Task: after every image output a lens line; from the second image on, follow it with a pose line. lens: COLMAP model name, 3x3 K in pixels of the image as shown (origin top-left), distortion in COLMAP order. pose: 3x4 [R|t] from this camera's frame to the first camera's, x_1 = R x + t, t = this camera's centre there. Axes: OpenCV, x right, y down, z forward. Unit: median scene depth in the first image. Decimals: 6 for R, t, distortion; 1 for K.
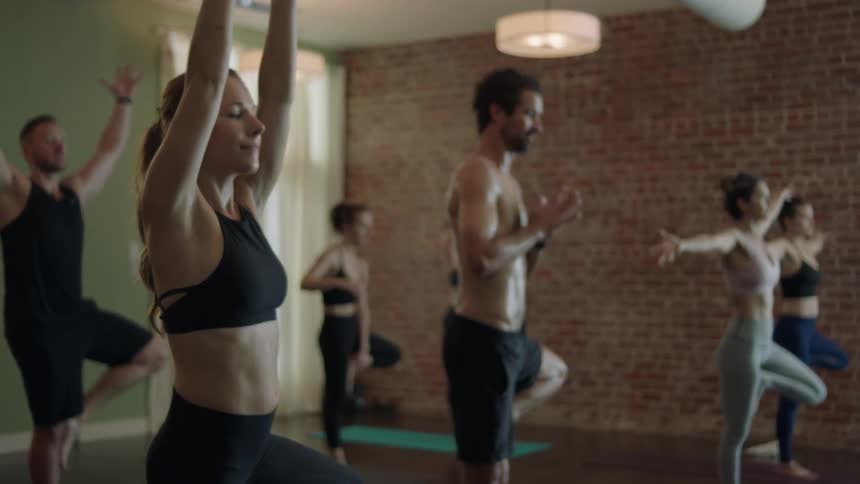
lens RADIAL K [[1871.7, 0, 430.0], [0, 1871.7, 242.0], [0, 0, 1]] dist [-0.139675, 0.155607]
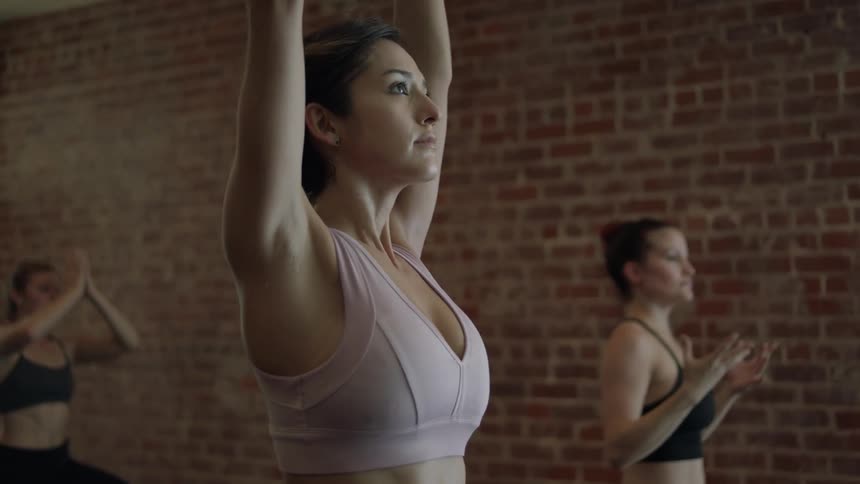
lens RADIAL K [[1871.7, 0, 430.0], [0, 1871.7, 242.0], [0, 0, 1]] dist [-0.139675, 0.155607]
pose [[0.999901, -0.006585, 0.012445, 0.113416], [0.006954, 0.999530, -0.029848, -0.010316], [-0.012242, 0.029932, 0.999477, 0.462372]]
